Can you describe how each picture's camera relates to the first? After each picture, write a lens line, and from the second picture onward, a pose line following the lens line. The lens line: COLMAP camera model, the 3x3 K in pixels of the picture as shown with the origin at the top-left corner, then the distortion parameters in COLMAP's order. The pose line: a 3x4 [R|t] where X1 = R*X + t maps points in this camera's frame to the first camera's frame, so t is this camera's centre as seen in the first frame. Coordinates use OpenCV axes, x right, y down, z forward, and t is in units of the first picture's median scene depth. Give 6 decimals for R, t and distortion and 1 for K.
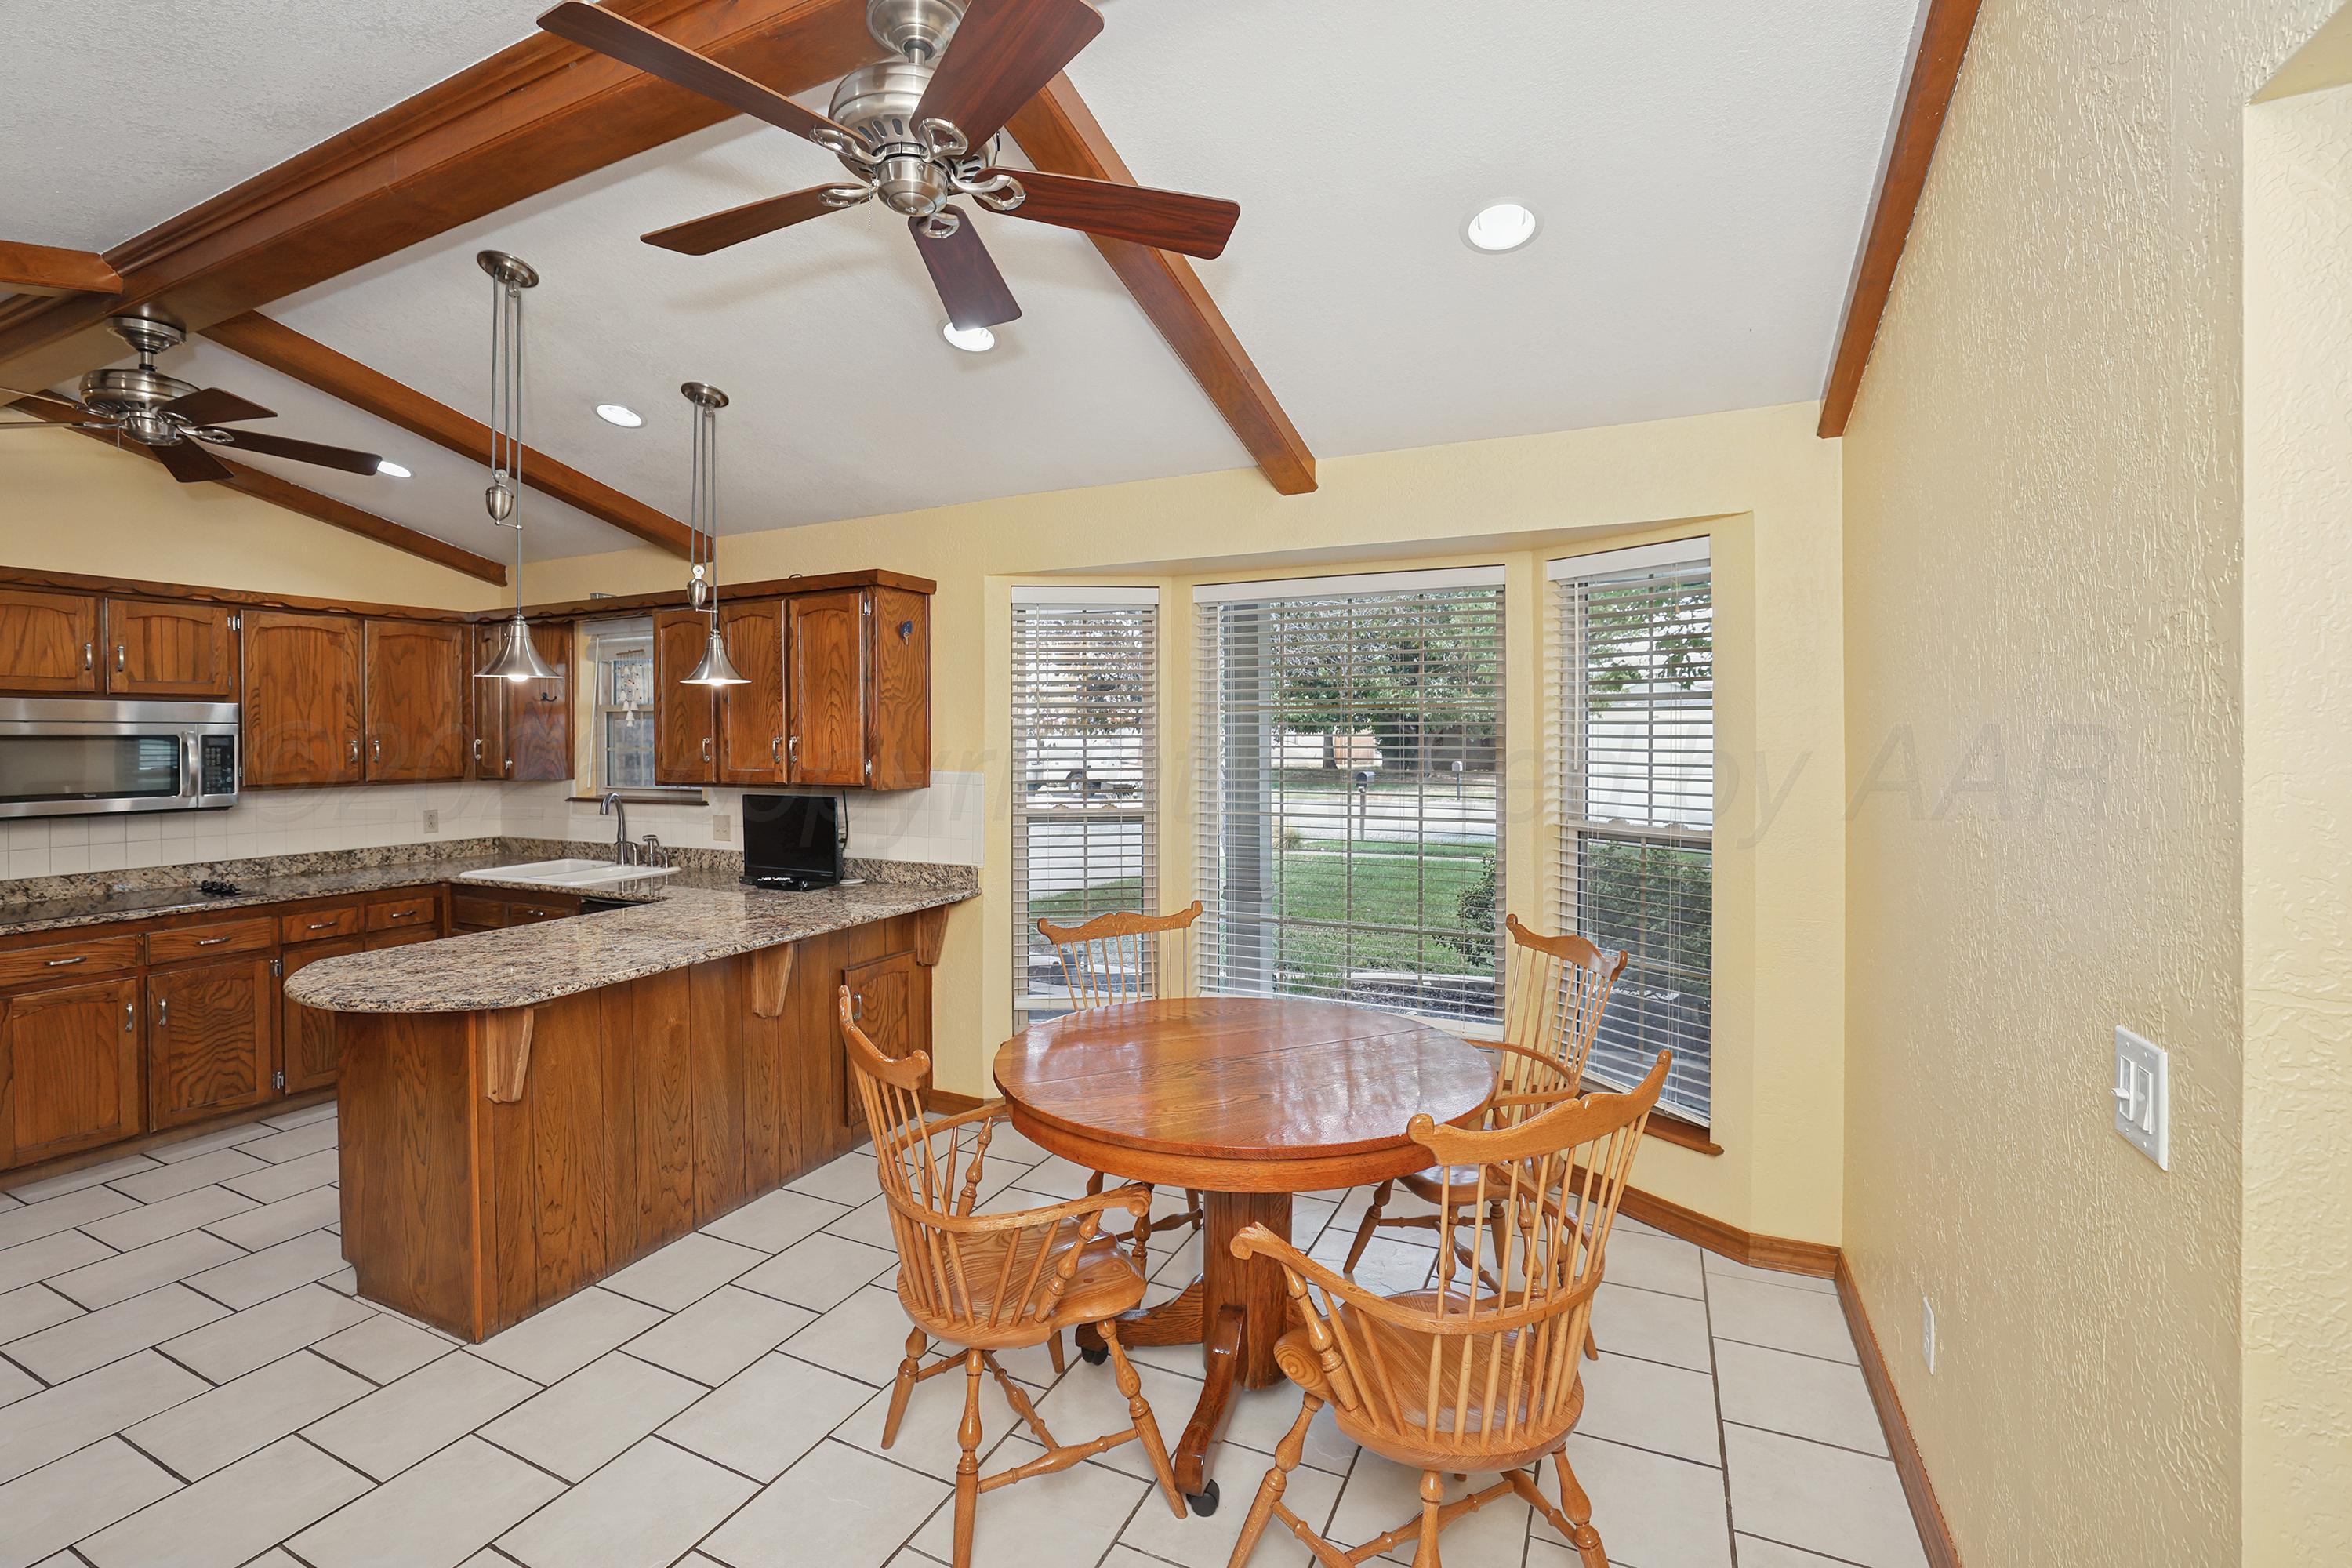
lens RADIAL K [[1047.8, 0, 1138.7], [0, 1047.8, 736.4], [0, 0, 1]] dist [-0.035366, 0.014022]
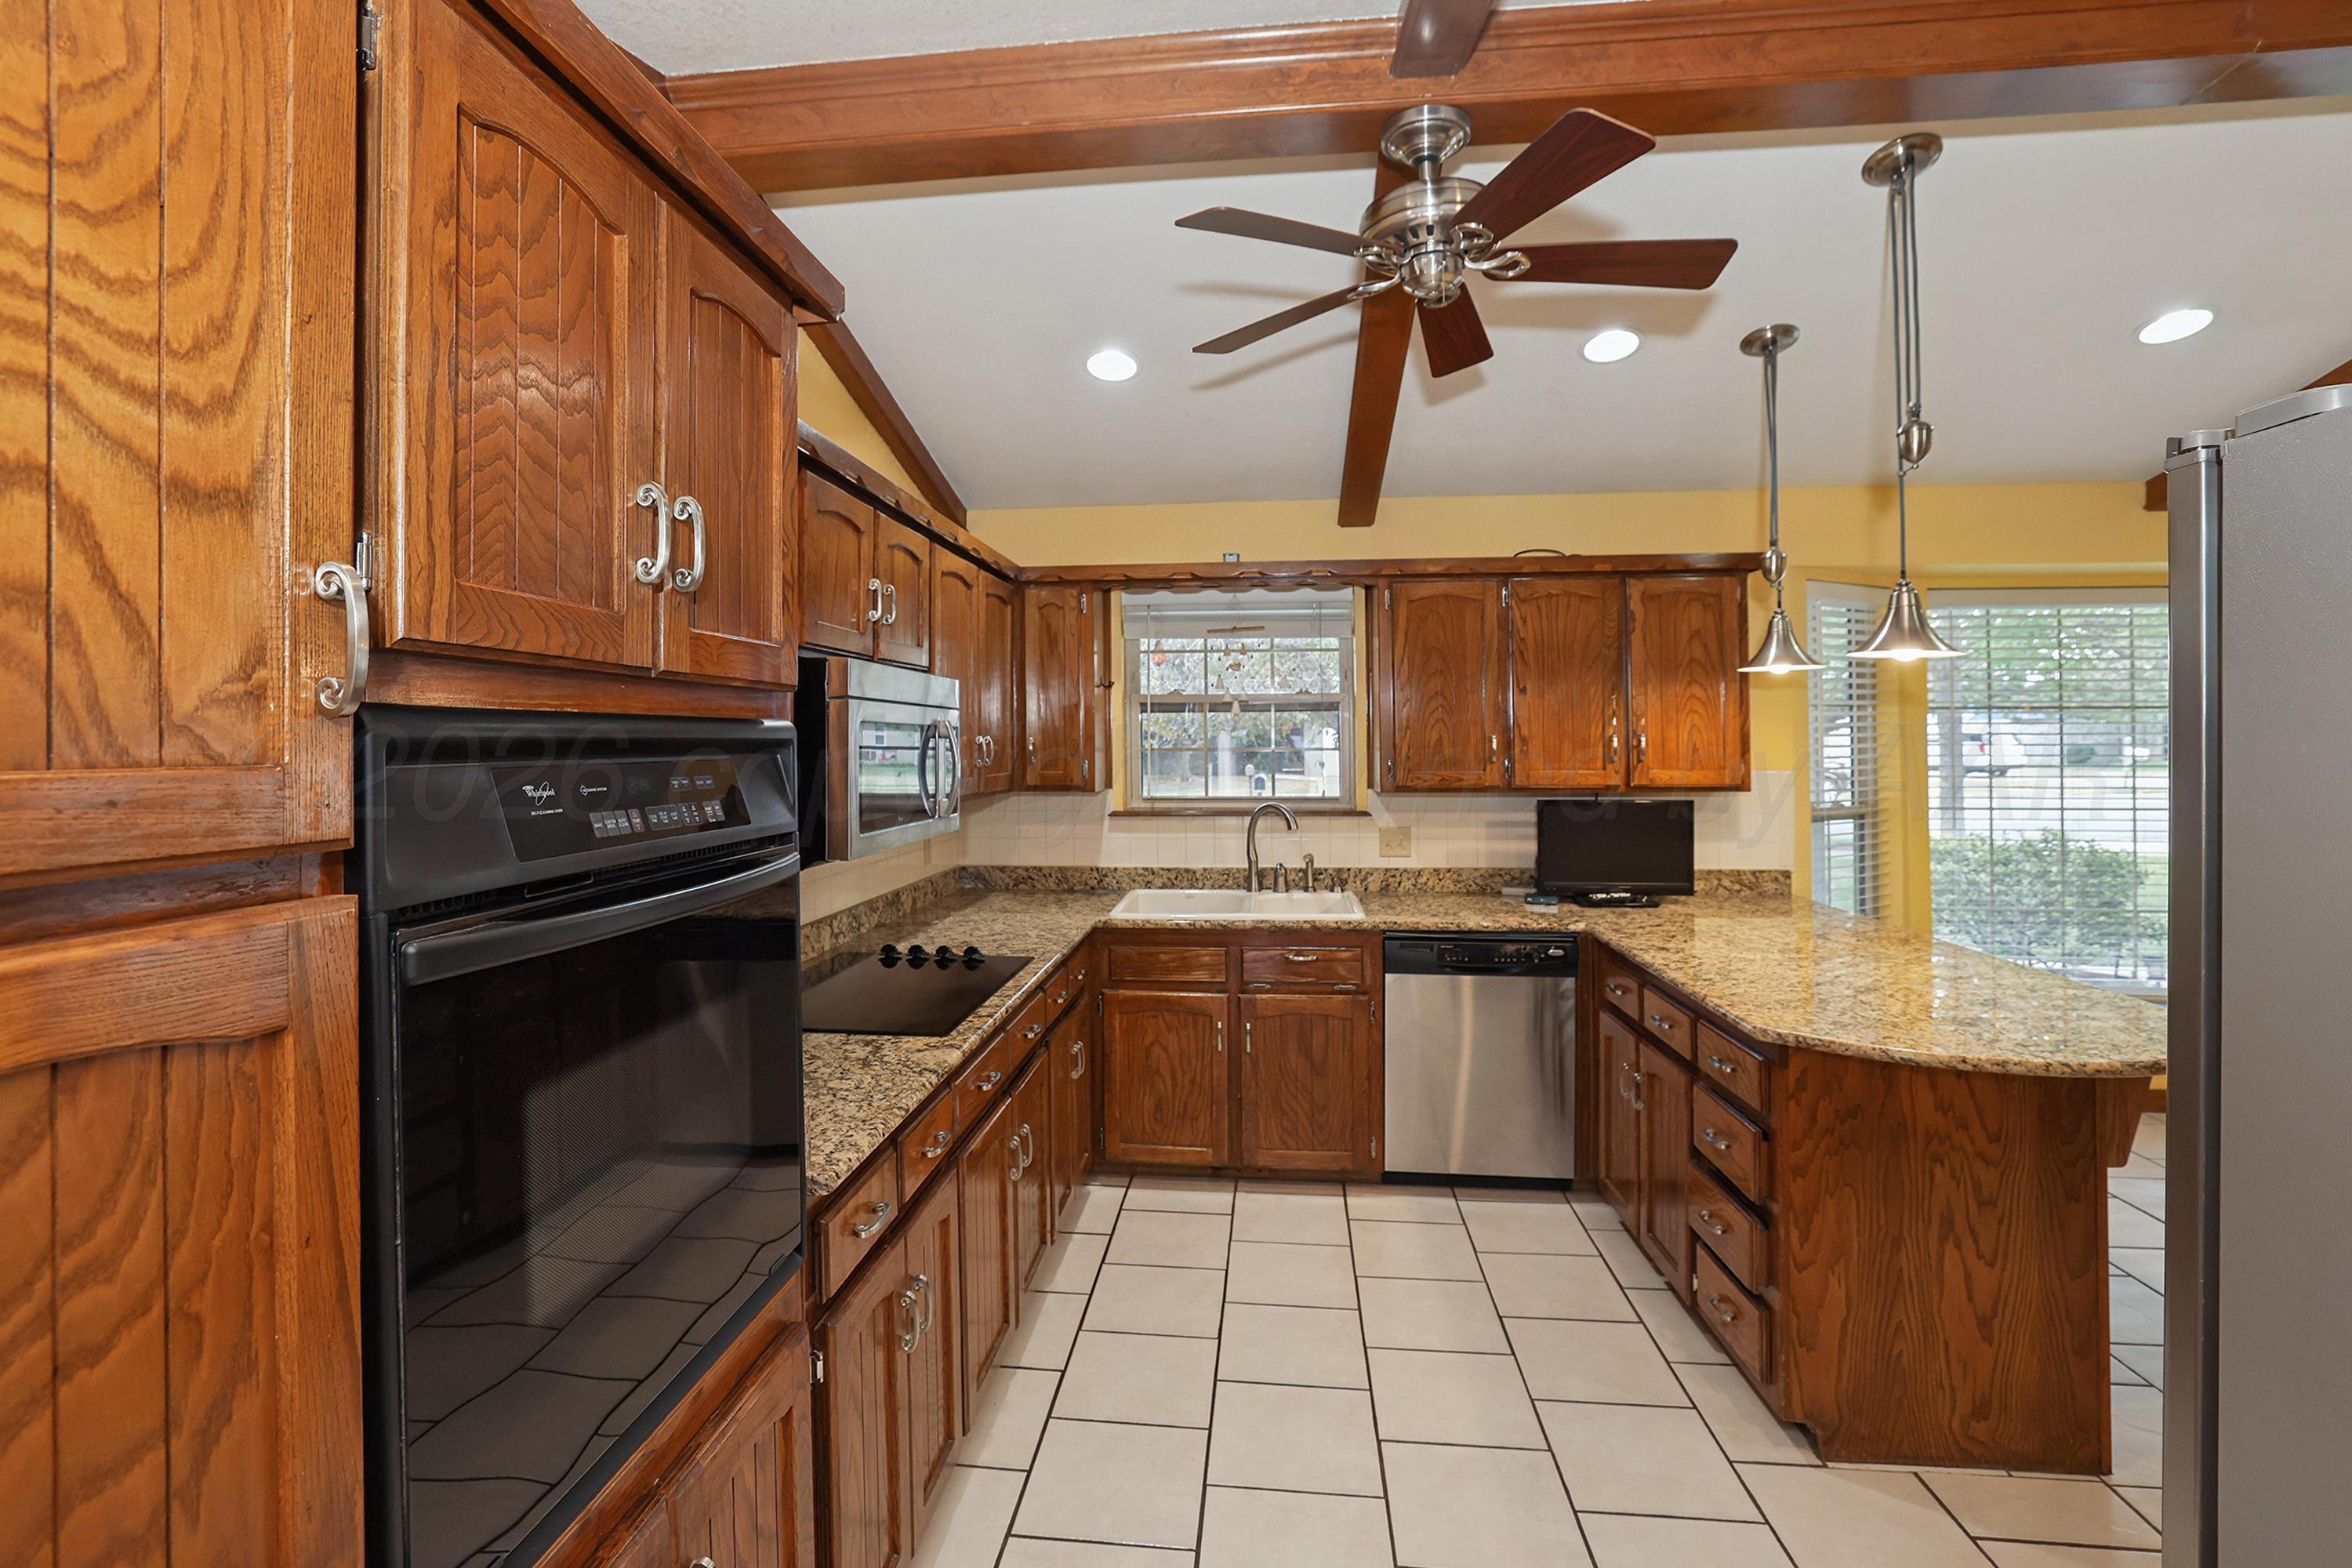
lens RADIAL K [[1047.8, 0, 1162.8], [0, 1047.8, 745.8], [0, 0, 1]] dist [-0.035366, 0.014022]
pose [[0.937256, 0.000146, 0.348642, -1.100788], [-0.000809, 0.999998, 0.001757, 0.010306], [-0.348641, -0.001928, 0.937254, 0.340216]]
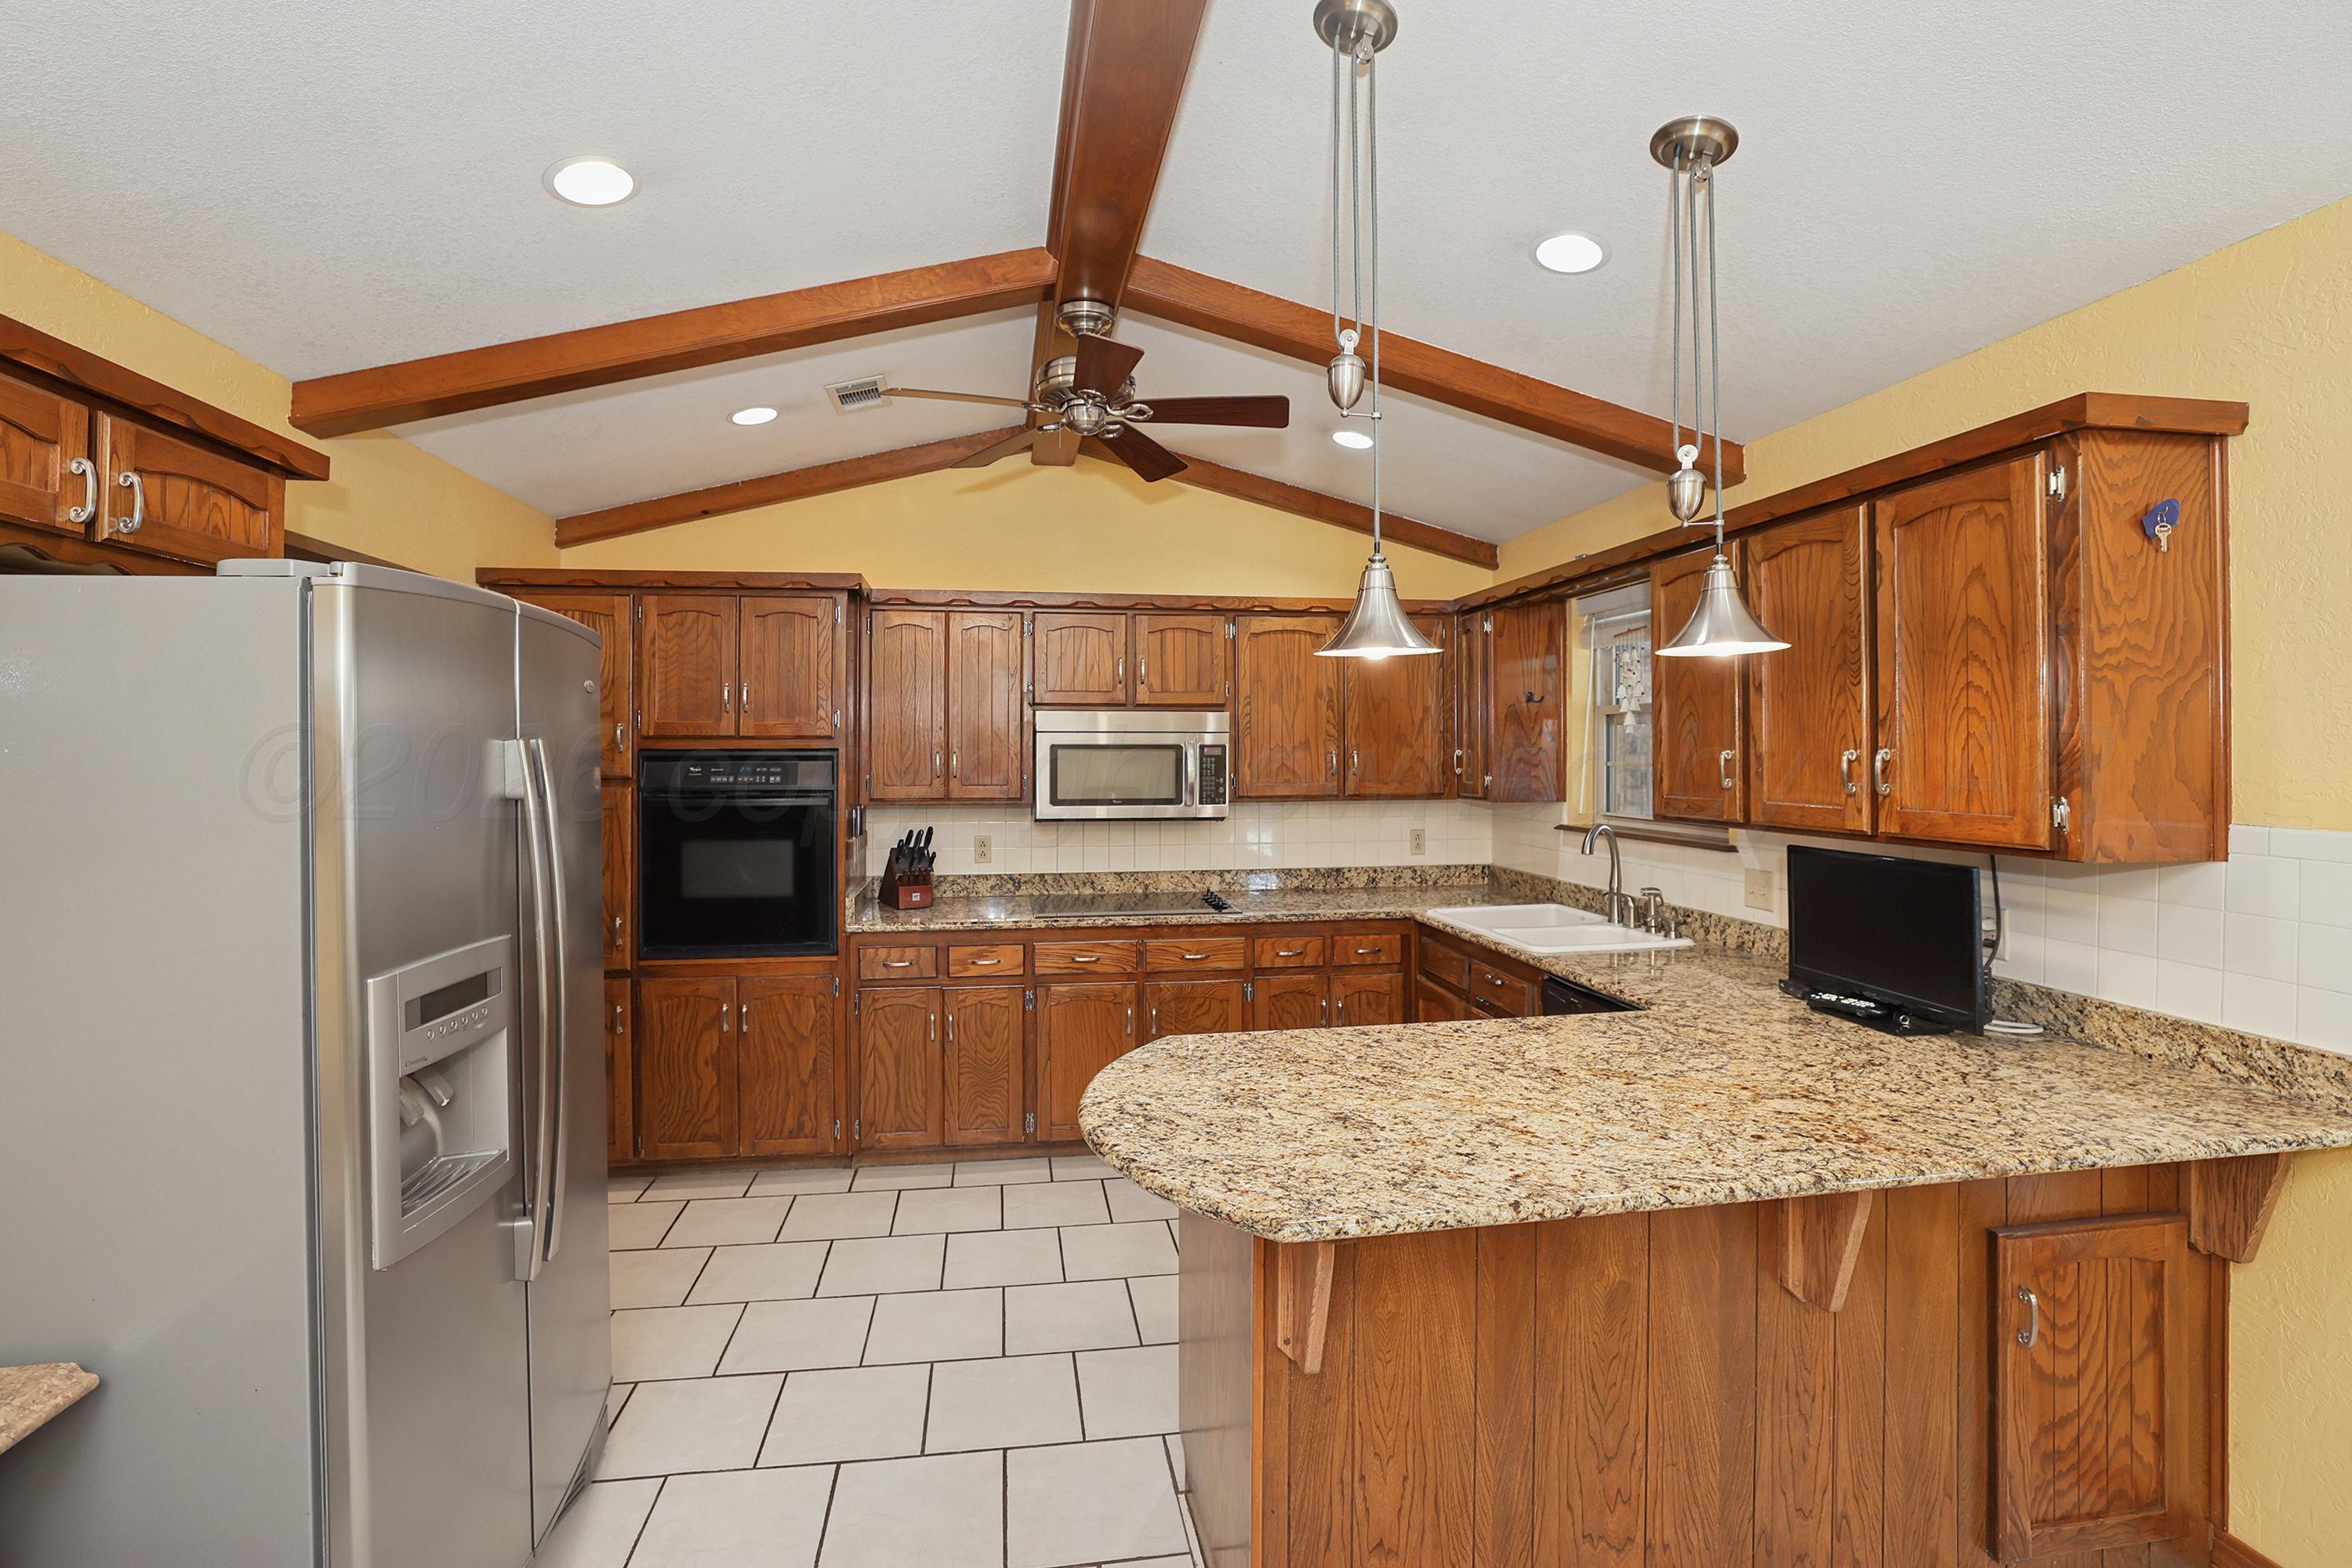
lens RADIAL K [[1047.8, 0, 1156.5], [0, 1047.8, 750.1], [0, 0, 1]] dist [-0.035366, 0.014022]
pose [[0.586582, 0.005397, -0.809872, -0.124992], [-0.001746, 0.999984, 0.005400, -0.001489], [0.809888, -0.001754, 0.586582, 0.404302]]
